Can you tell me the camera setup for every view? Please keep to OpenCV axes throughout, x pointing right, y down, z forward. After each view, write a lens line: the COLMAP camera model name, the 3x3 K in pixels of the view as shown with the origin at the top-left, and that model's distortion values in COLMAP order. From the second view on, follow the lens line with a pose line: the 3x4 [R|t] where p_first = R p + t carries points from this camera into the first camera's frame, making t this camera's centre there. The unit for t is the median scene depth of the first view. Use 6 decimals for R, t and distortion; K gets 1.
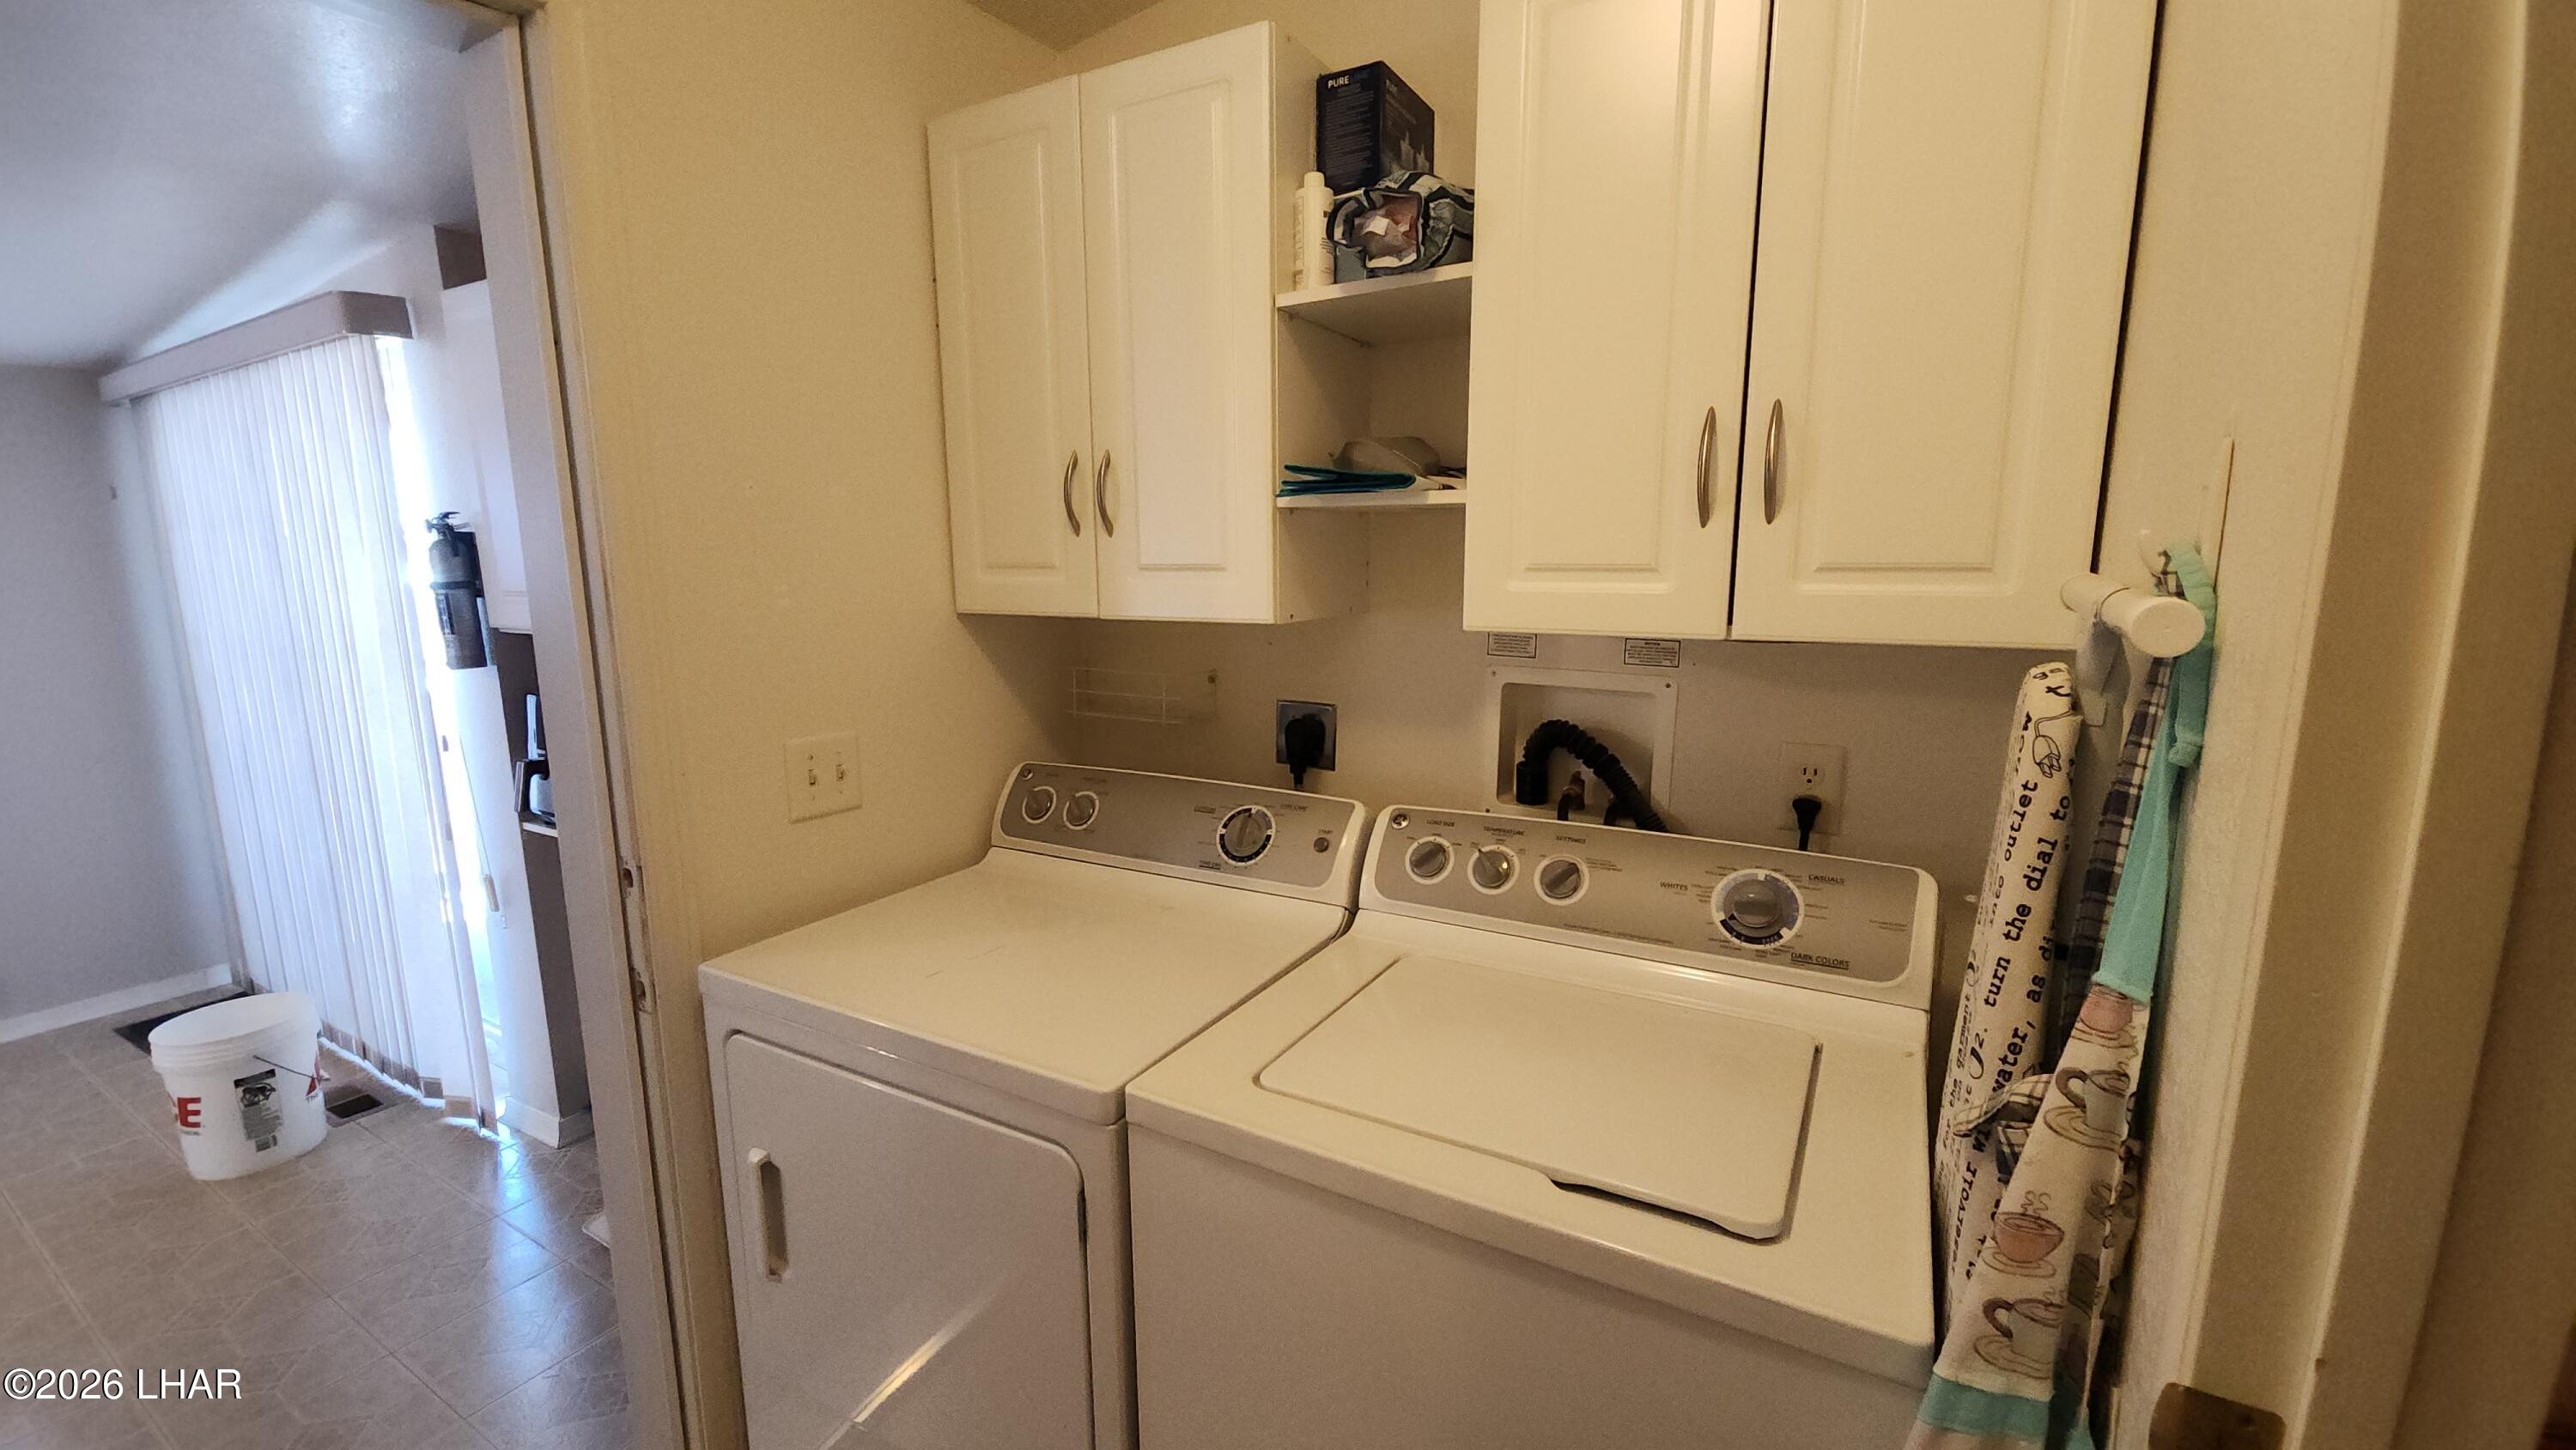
lens RADIAL K [[1040.2, 0, 1273.4], [0, 1040.2, 732.0], [0, 0, 1]] dist [0.015051, -0.007563]
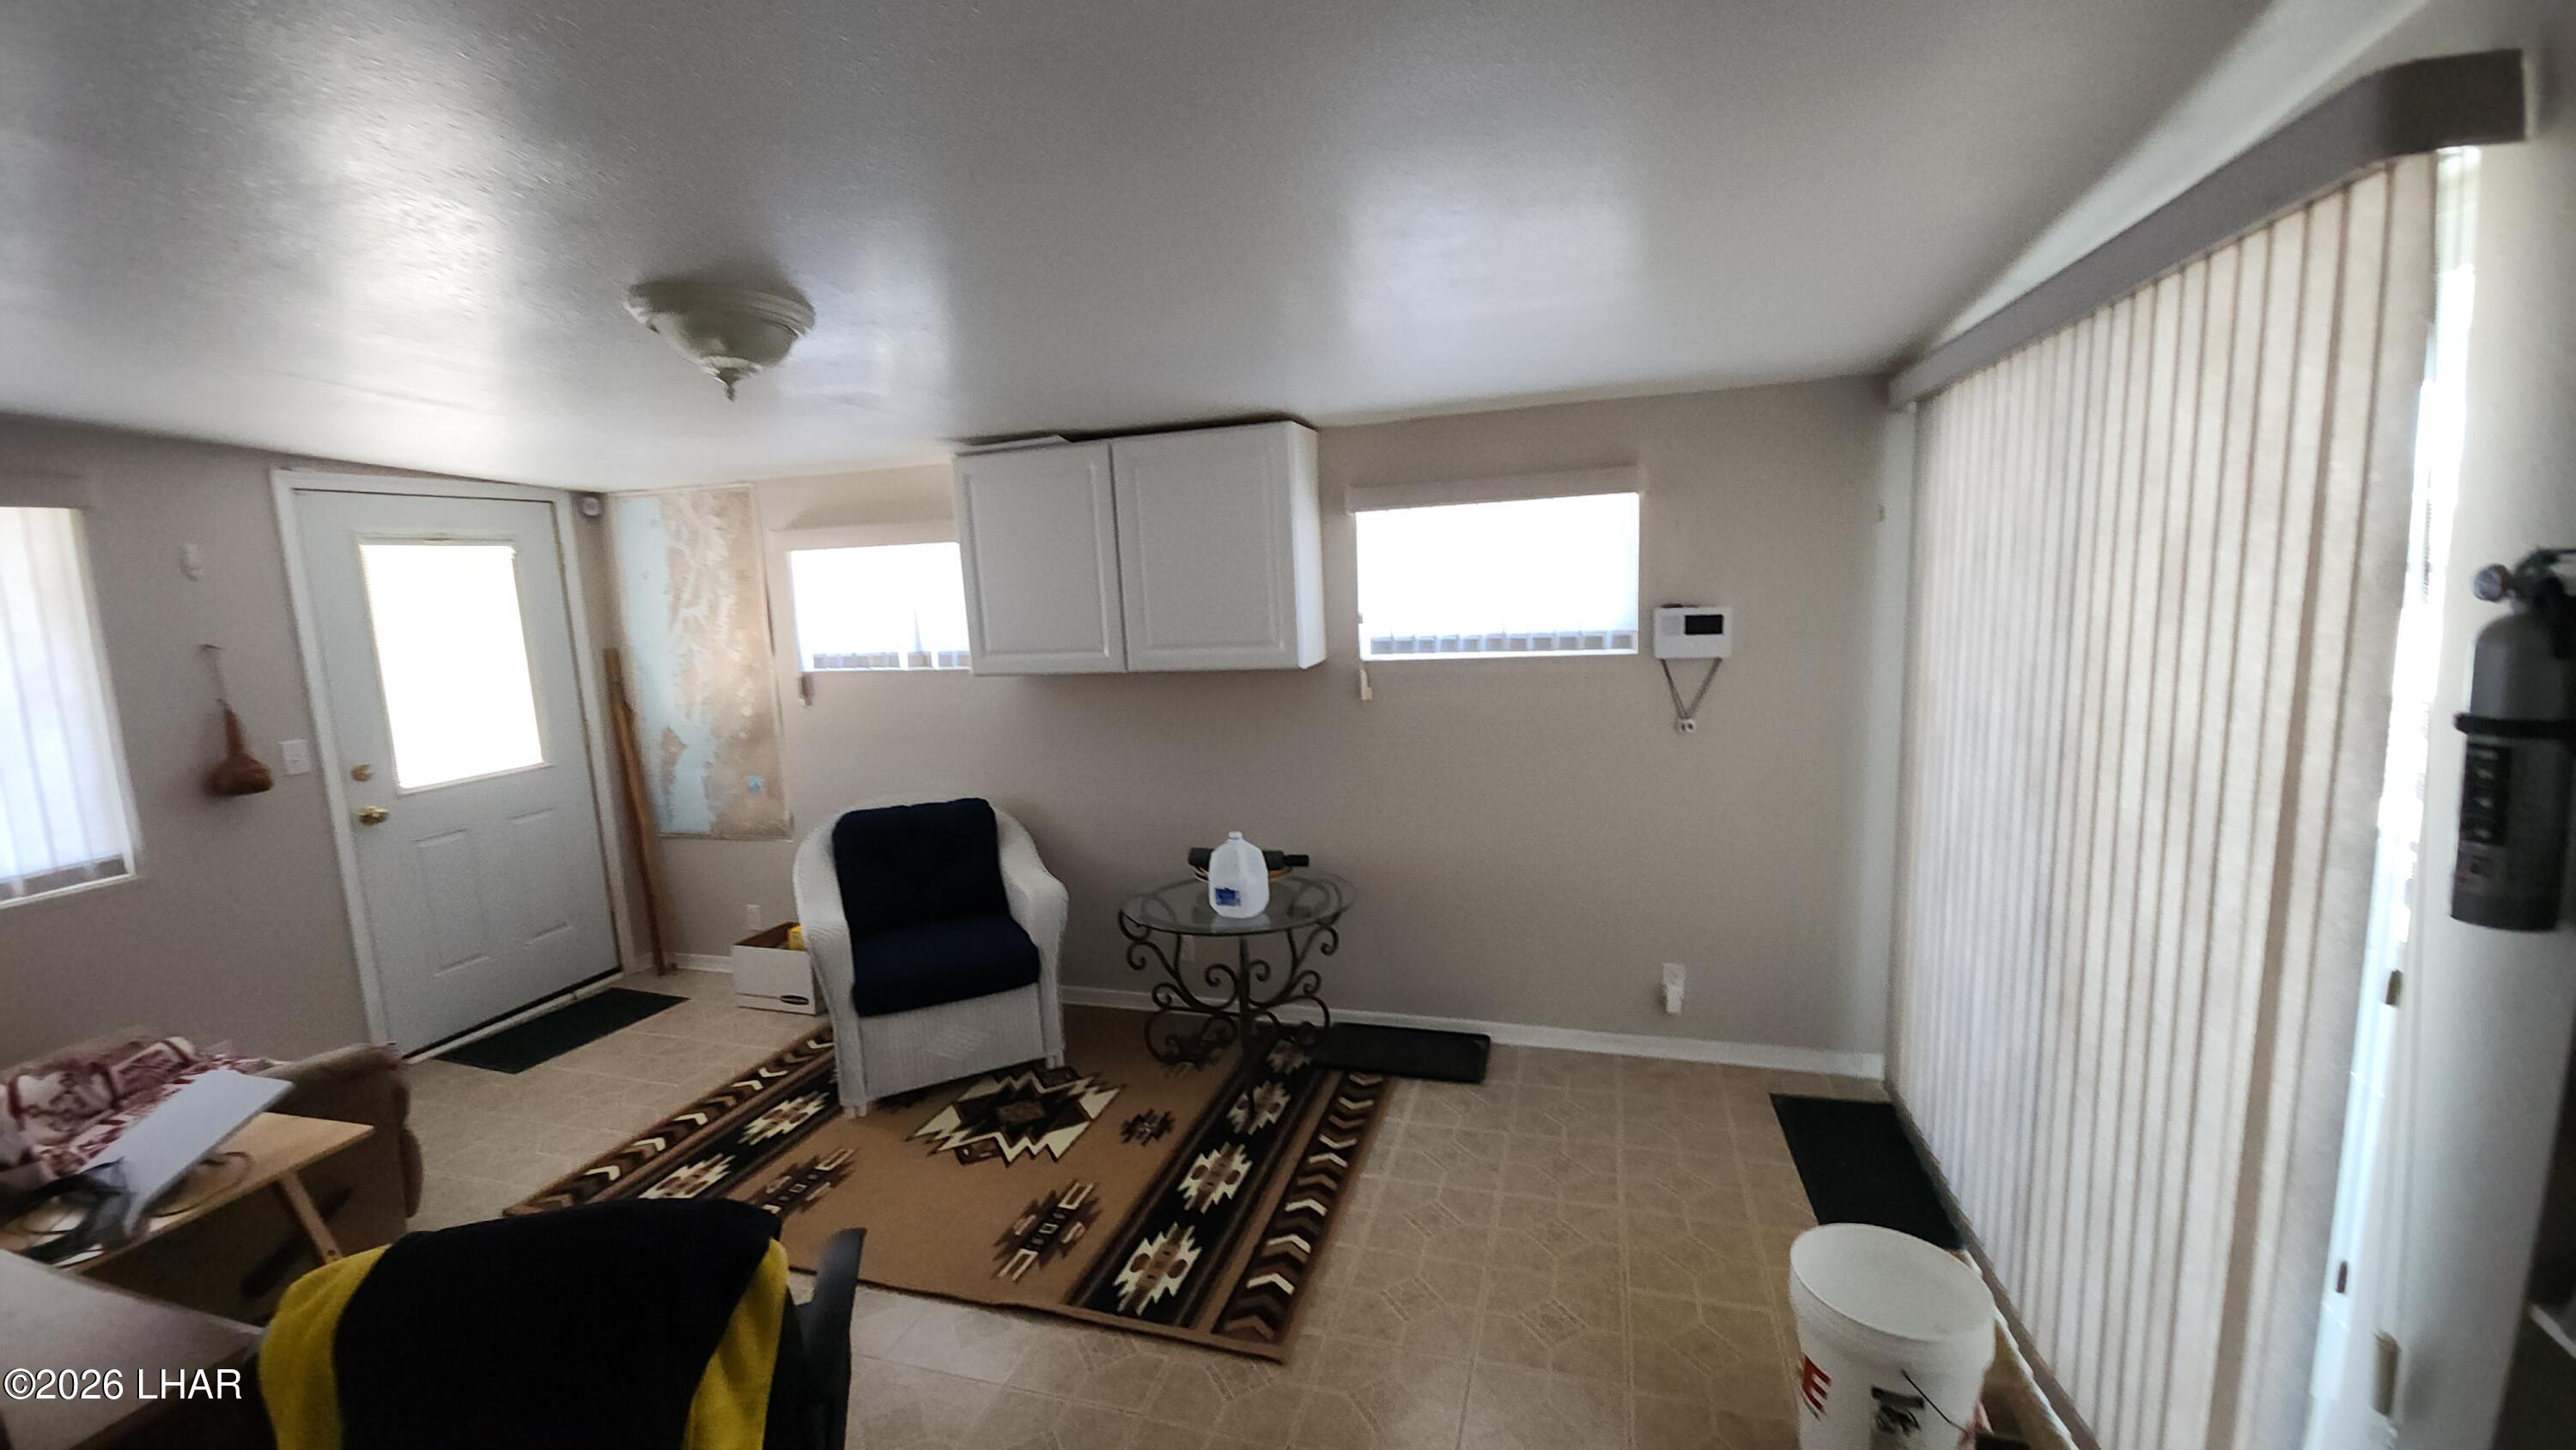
lens RADIAL K [[1042.3, 0, 1275.8], [0, 1042.3, 728.5], [0, 0, 1]] dist [0.012806, -0.007836]
pose [[0.242024, 0.143961, -0.959531, -0.490691], [-0.122486, 0.985553, 0.116971, -0.122407], [0.962508, 0.089220, 0.256161, 0.411631]]
